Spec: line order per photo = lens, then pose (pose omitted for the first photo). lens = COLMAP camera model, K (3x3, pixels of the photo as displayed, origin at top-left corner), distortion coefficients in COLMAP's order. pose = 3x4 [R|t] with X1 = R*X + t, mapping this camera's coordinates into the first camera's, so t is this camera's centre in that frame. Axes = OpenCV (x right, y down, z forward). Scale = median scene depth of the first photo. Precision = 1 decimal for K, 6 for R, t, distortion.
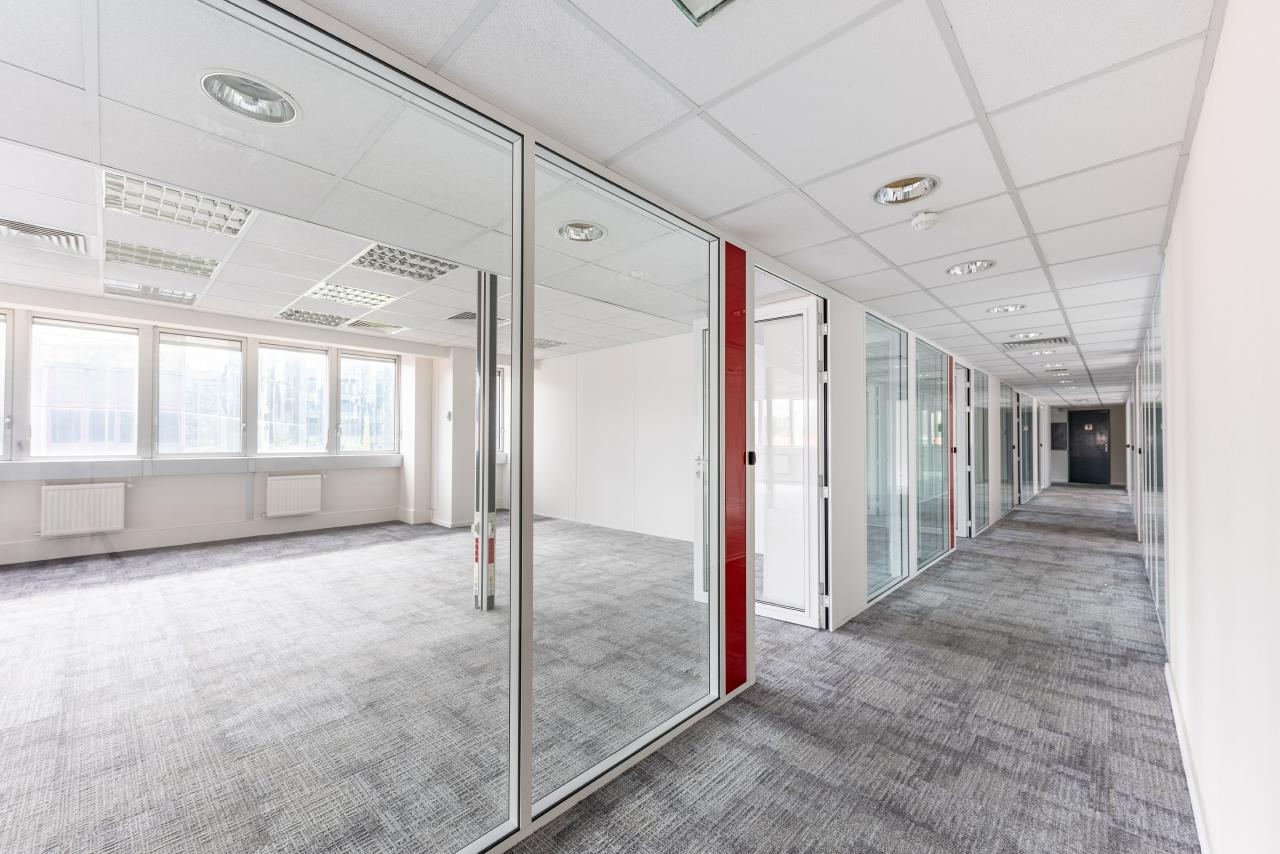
lens RADIAL K [[505.5, 0, 662.6], [0, 505.5, 428.0], [0, 0, 1]] dist [0.006047, -0.003352]
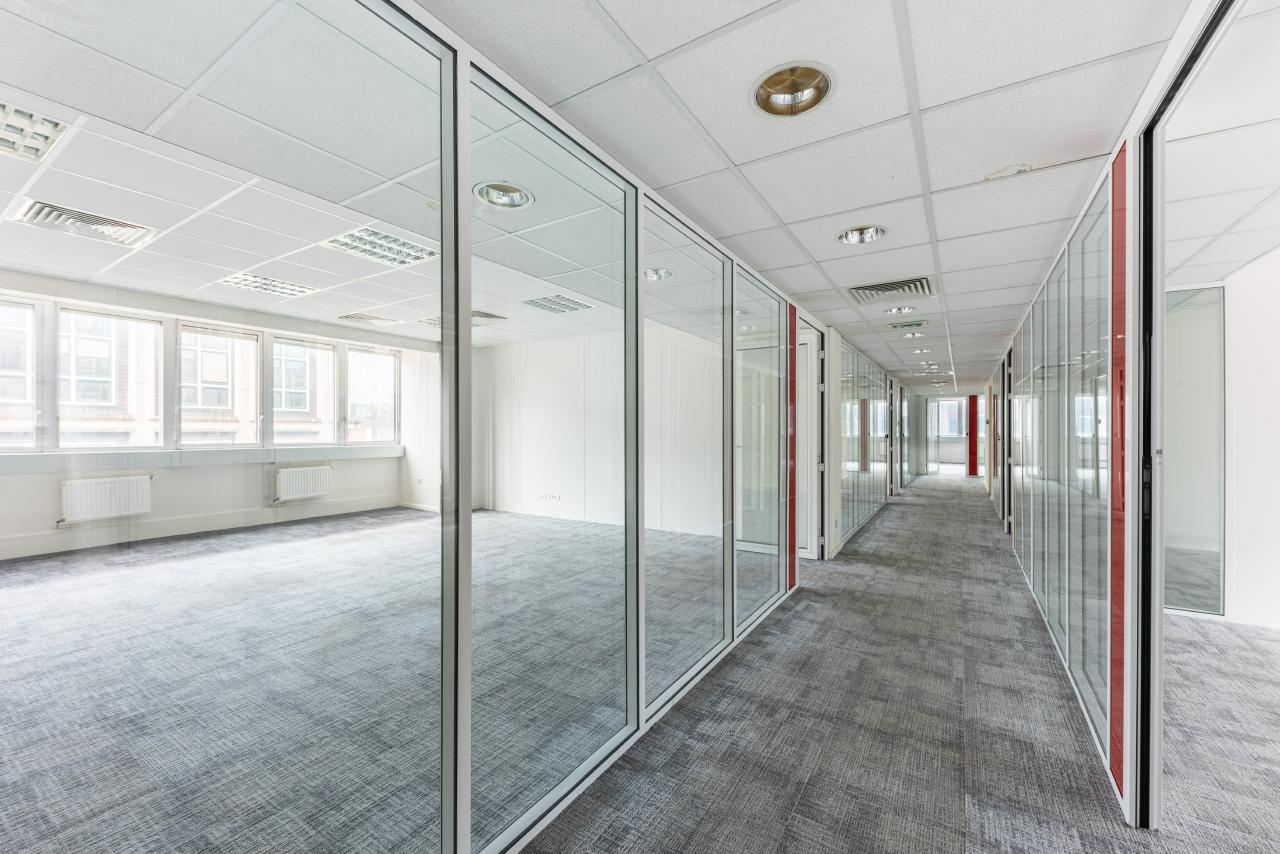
lens RADIAL K [[505.5, 0, 658.1], [0, 505.5, 427.7], [0, 0, 1]] dist [0.006047, -0.003352]
pose [[0.977121, 0.009561, 0.212471, -0.262956], [-0.012486, 0.999845, 0.012432, -0.006229], [-0.212320, -0.014800, 0.977088, -0.192699]]
